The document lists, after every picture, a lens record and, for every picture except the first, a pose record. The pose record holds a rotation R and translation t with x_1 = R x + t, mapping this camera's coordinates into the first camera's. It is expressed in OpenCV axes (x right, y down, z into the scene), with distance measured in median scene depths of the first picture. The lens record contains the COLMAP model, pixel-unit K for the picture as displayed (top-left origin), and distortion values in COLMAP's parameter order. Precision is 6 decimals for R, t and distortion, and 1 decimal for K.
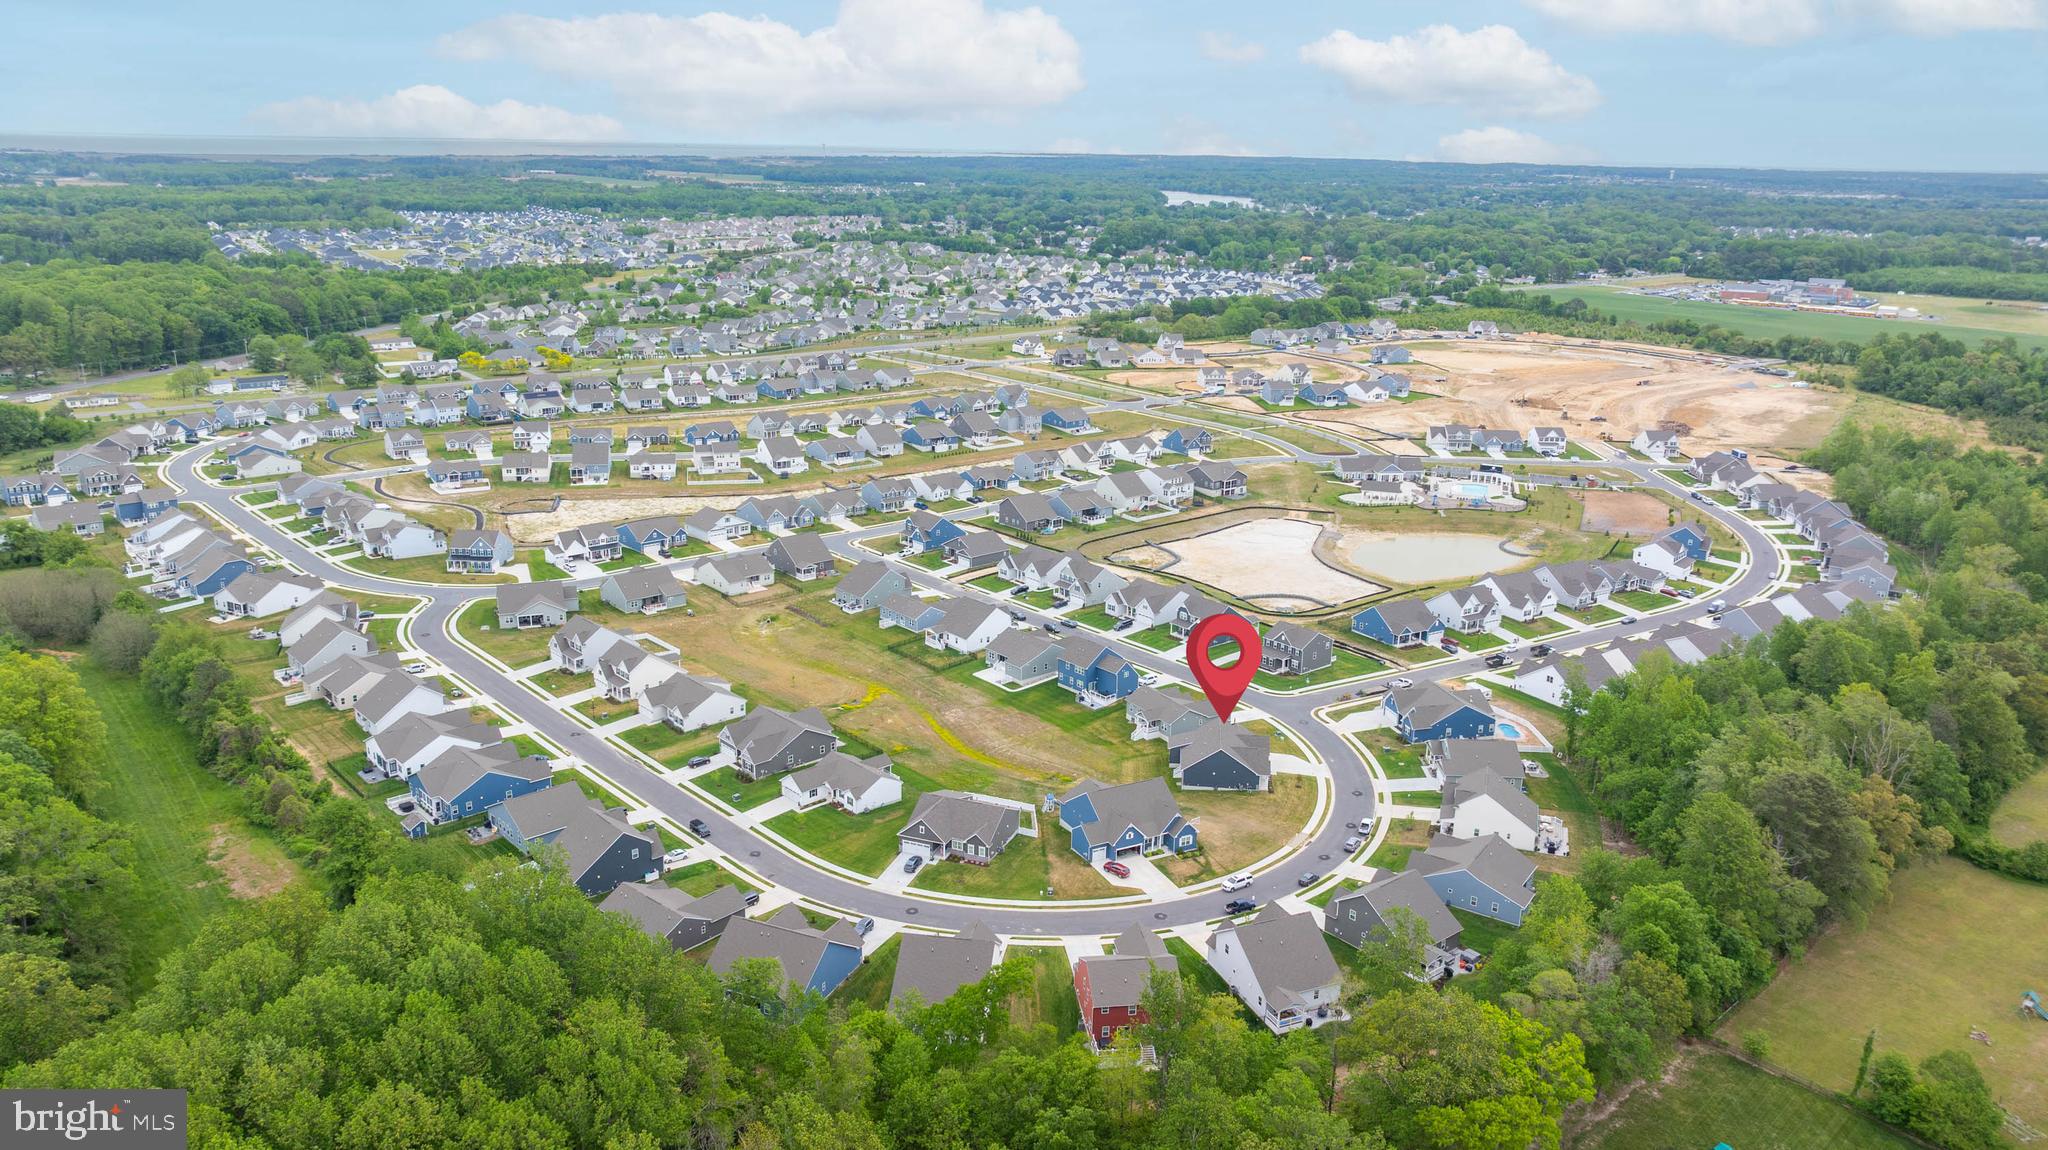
lens RADIAL K [[1457.4, 0, 1023.1], [0, 1457.4, 569.0], [0, 0, 1]] dist [-0.033403, 0.033762]
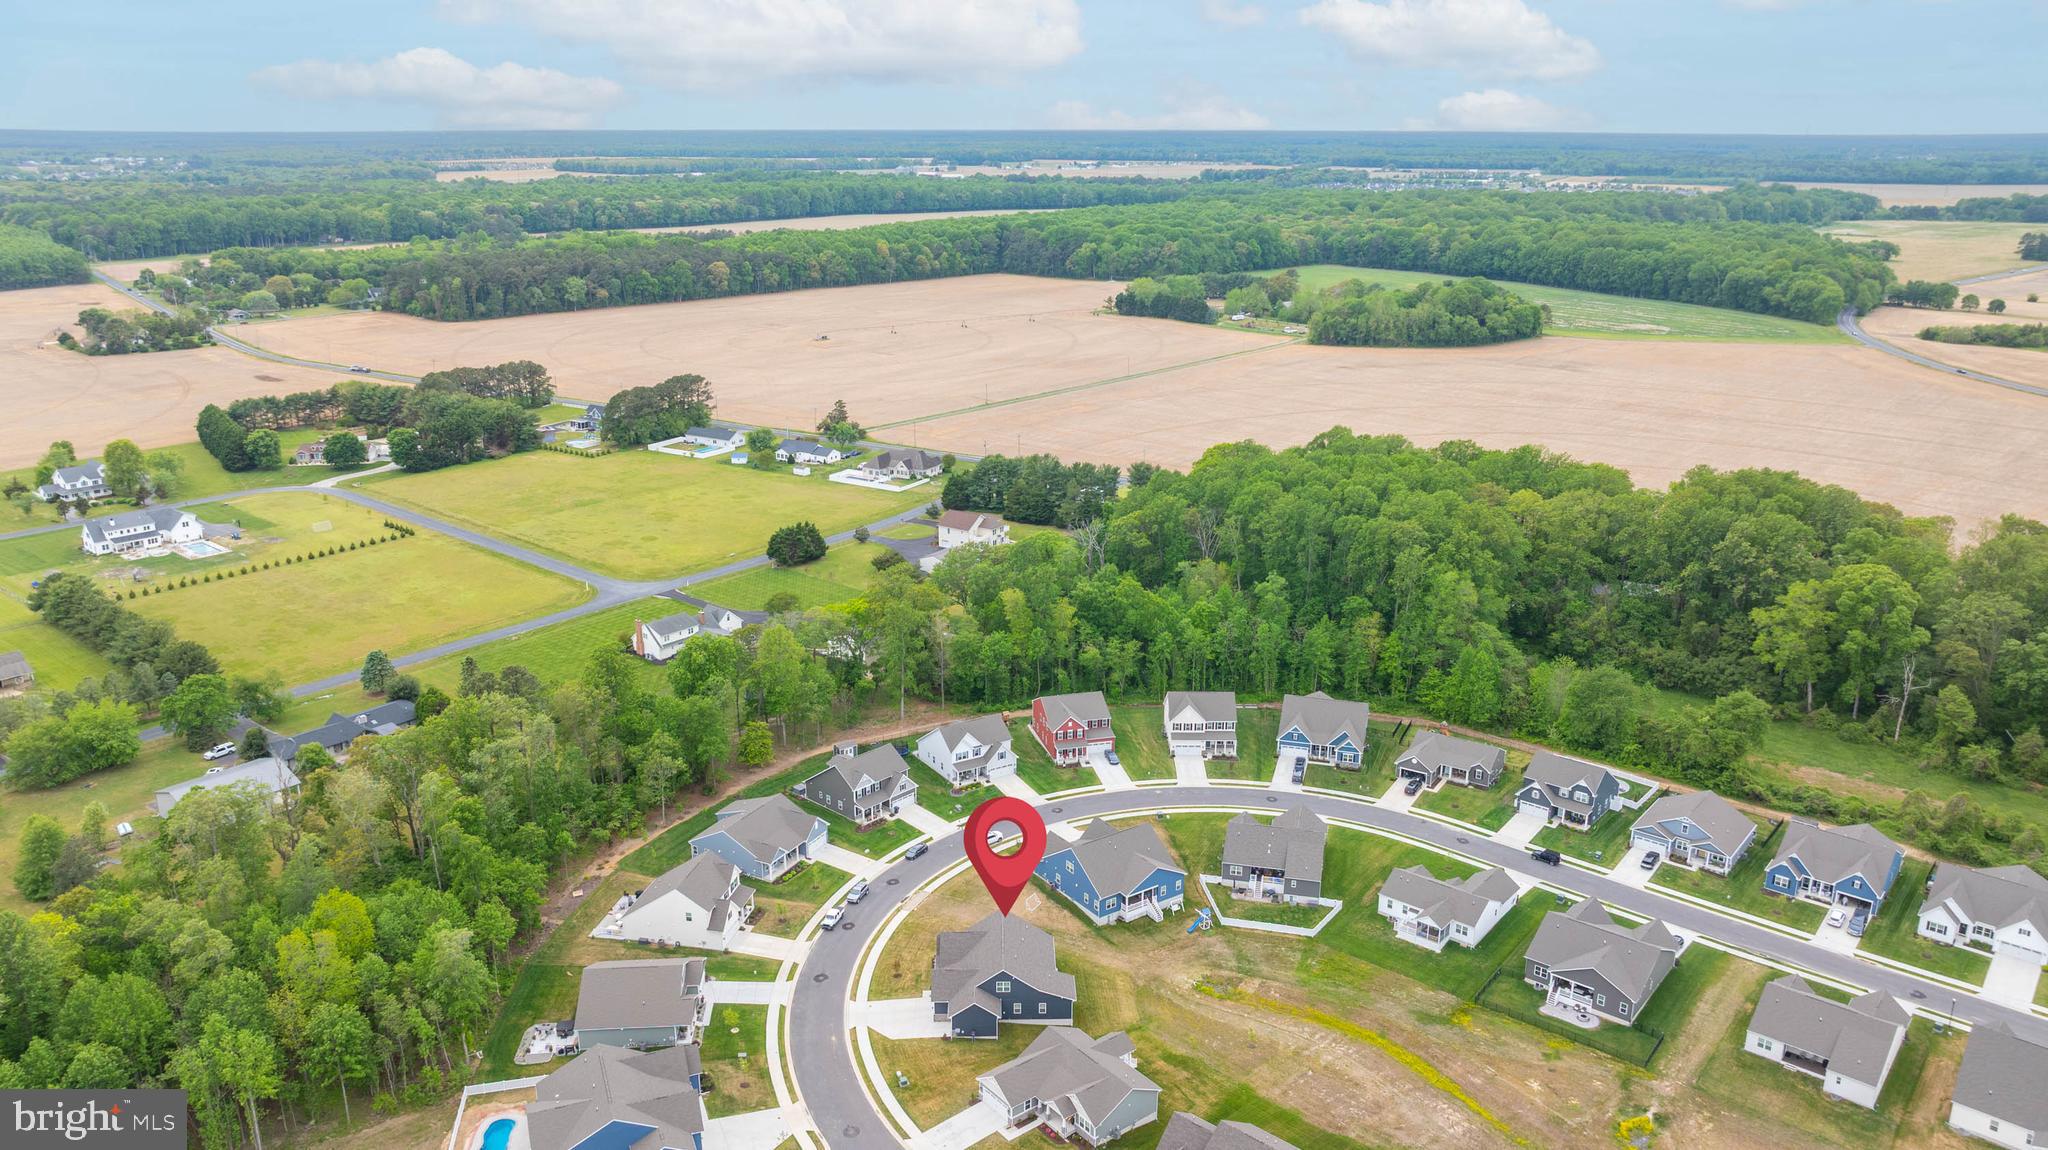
lens RADIAL K [[1460.2, 0, 1023.8], [0, 1460.2, 567.4], [0, 0, 1]] dist [-0.020021, 0.004030]
pose [[-0.991404, 0.017875, -0.129606, 0.184399], [-0.055900, 0.837778, 0.543142, -0.373128], [0.118290, 0.545719, -0.829577, 1.282265]]
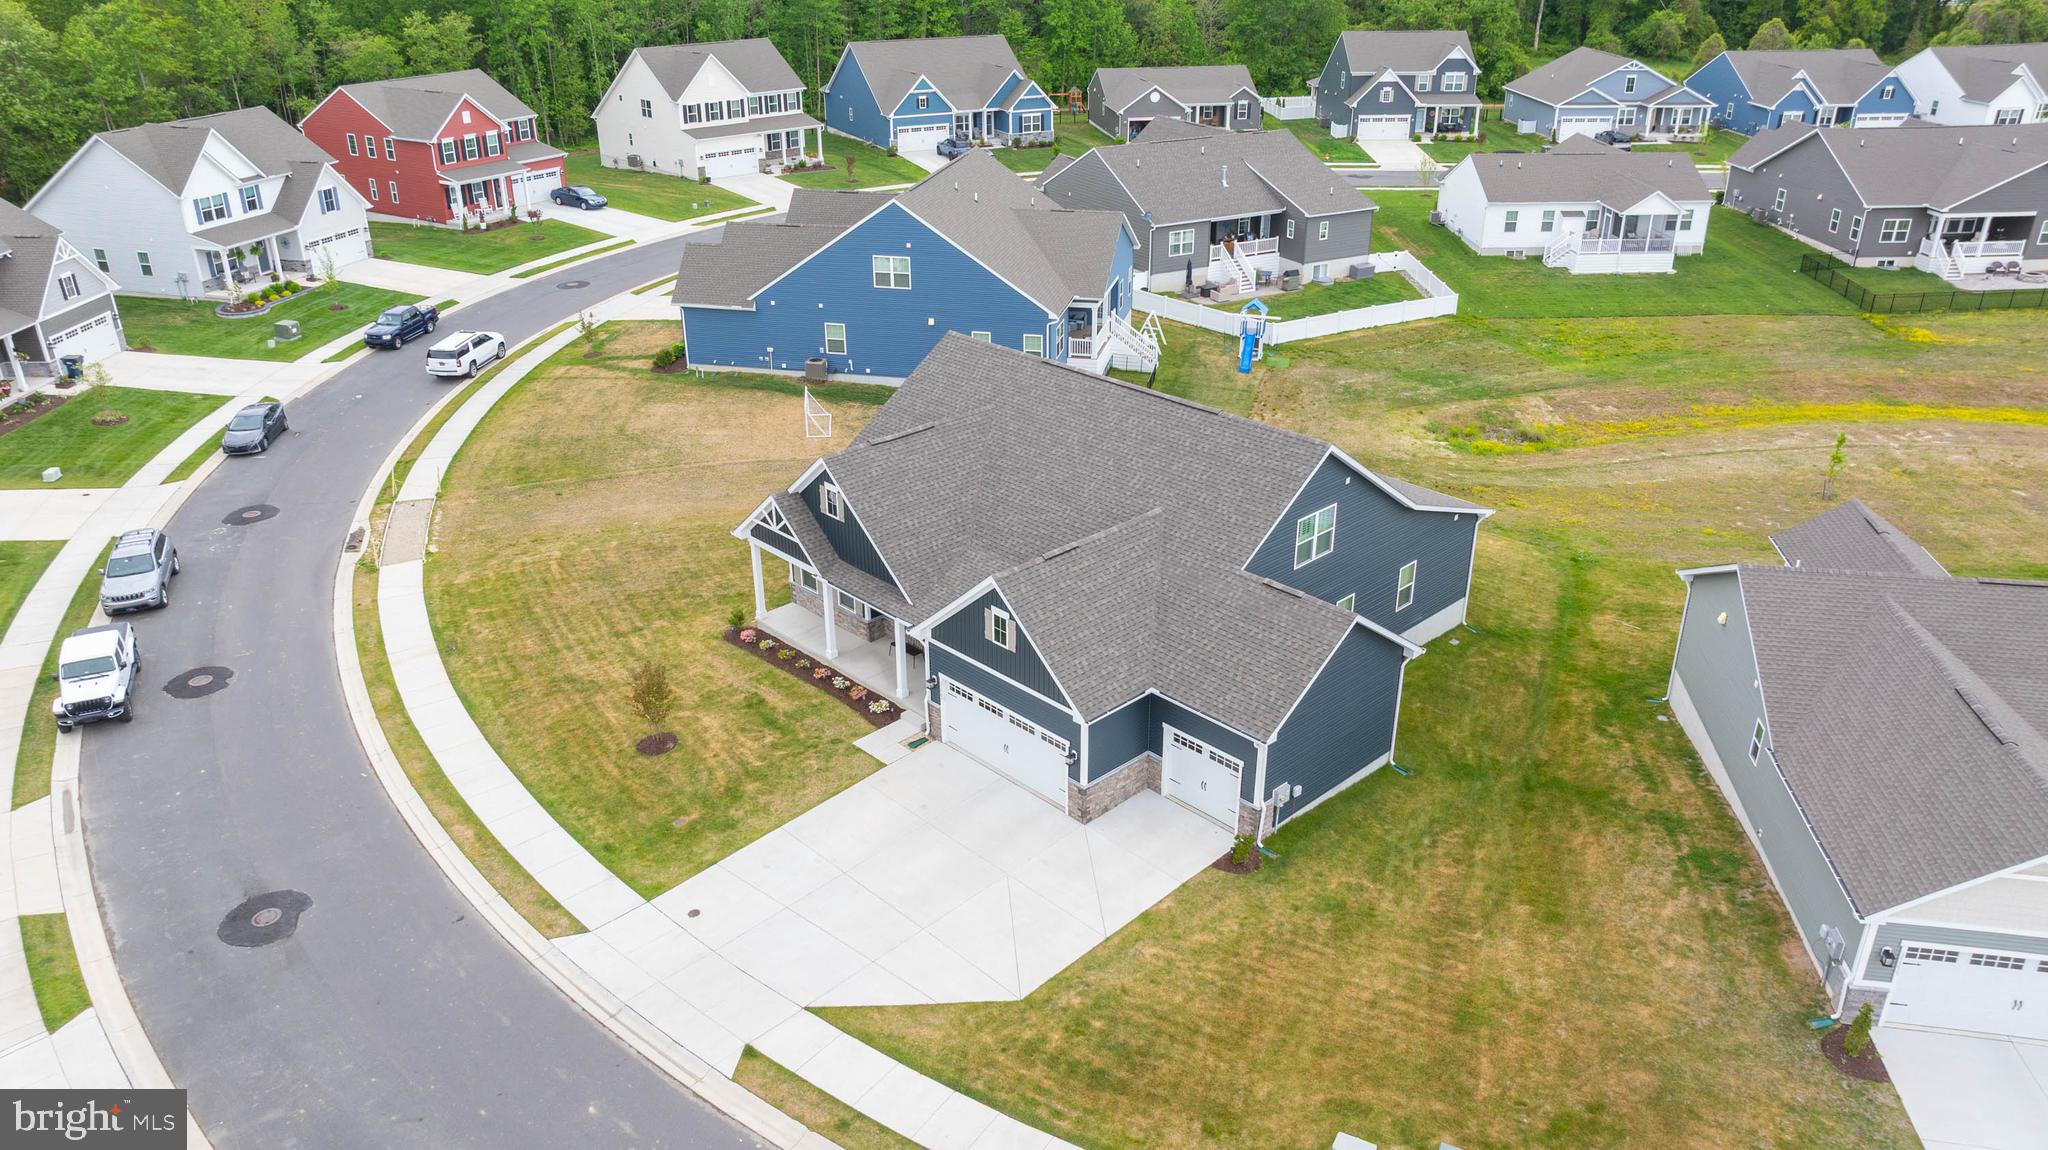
lens RADIAL K [[1460.2, 0, 1023.8], [0, 1460.2, 567.4], [0, 0, 1]] dist [-0.020021, 0.004030]
pose [[-0.643410, 0.309612, -0.700117, 0.224869], [-0.219705, 0.801402, 0.556313, 0.034195], [0.733316, 0.511757, -0.447607, 0.918102]]
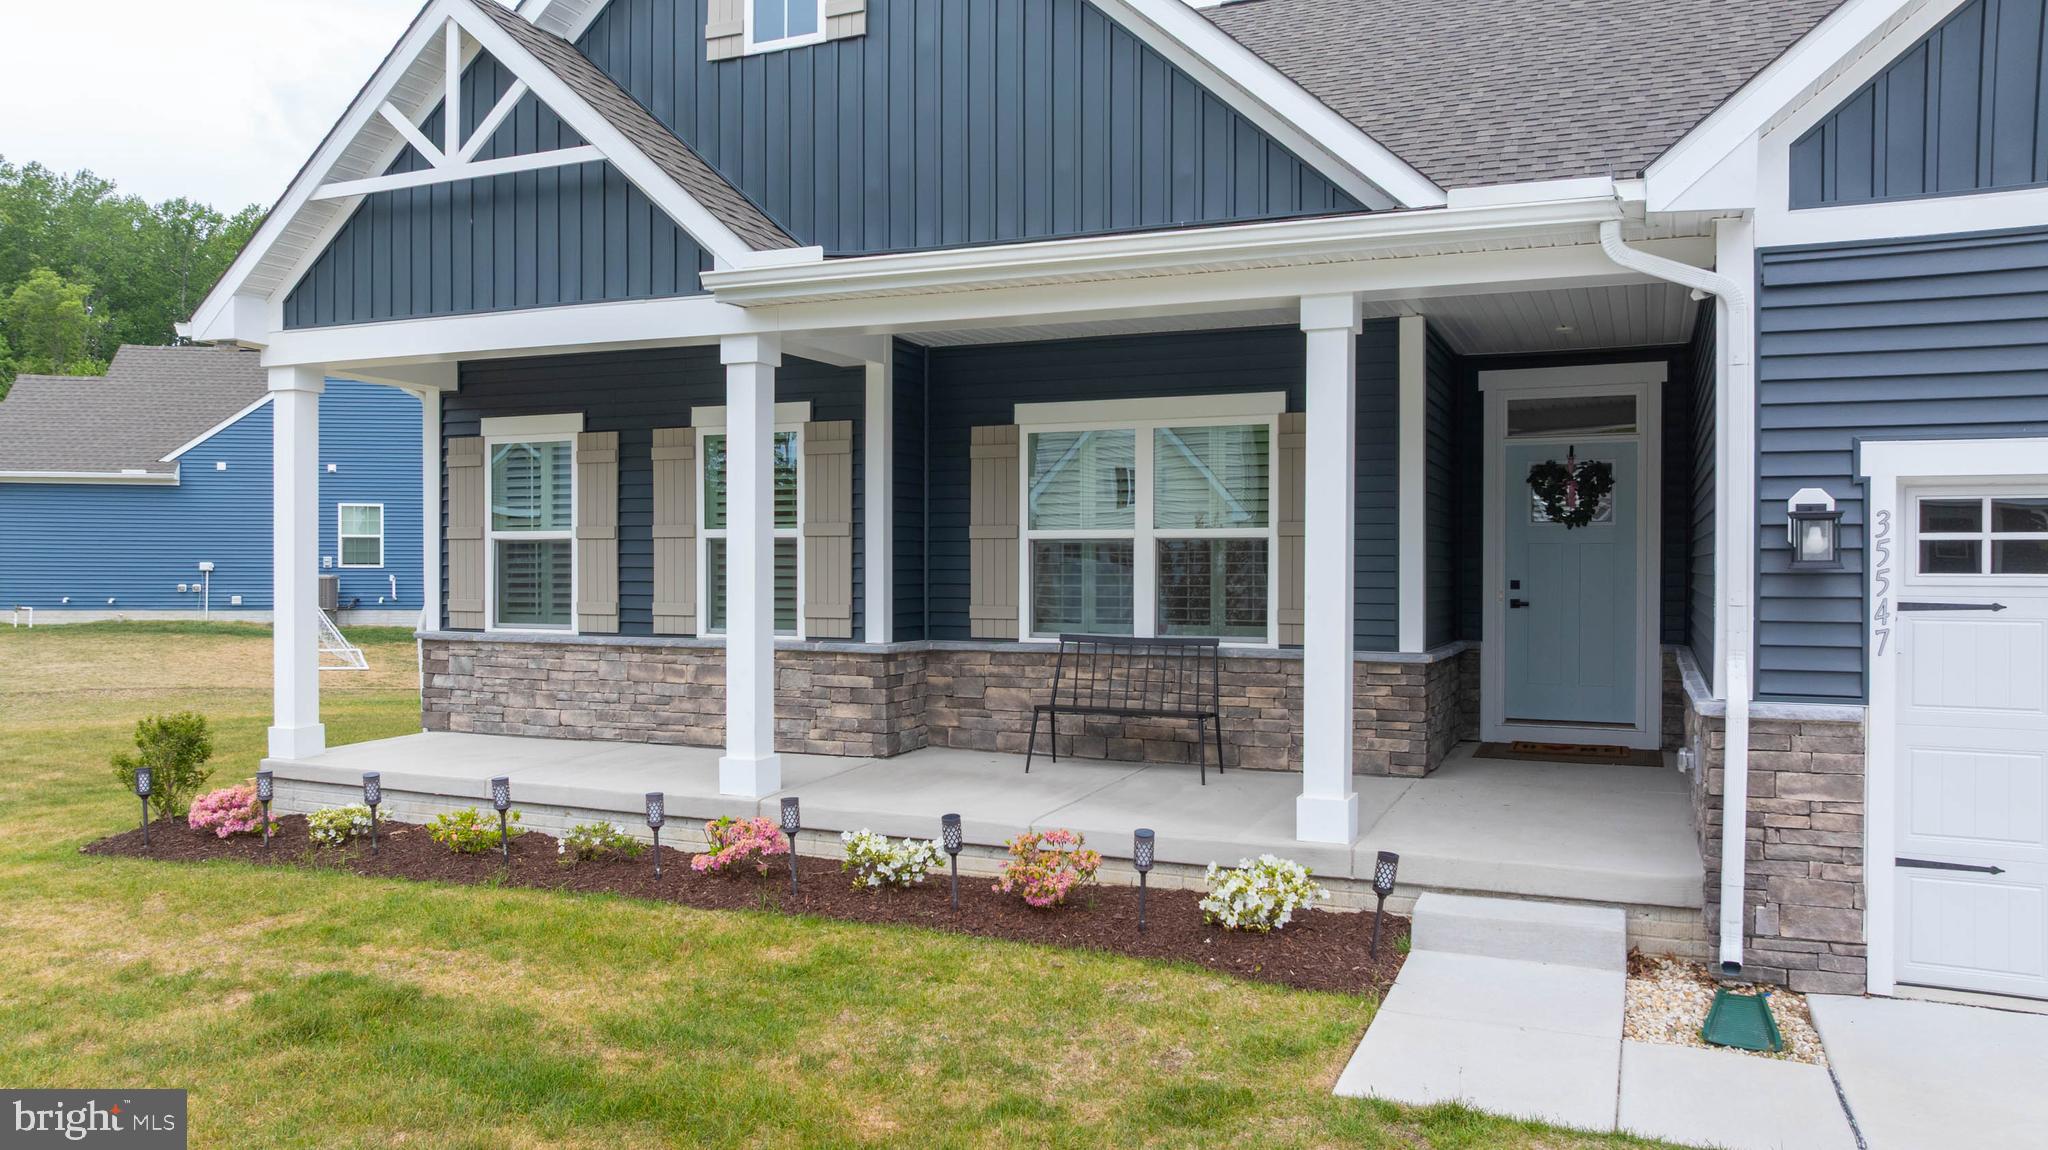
lens RADIAL K [[1457.0, 0, 1024.0], [0, 1457.0, 575.0], [0, 0, 1]] dist [-0.059913, 0.081063]
pose [[-0.301274, -0.007732, -0.953506, 0.165120], [-0.274415, 0.958366, 0.078934, 0.115837], [0.913198, 0.285437, -0.290853, 0.857343]]
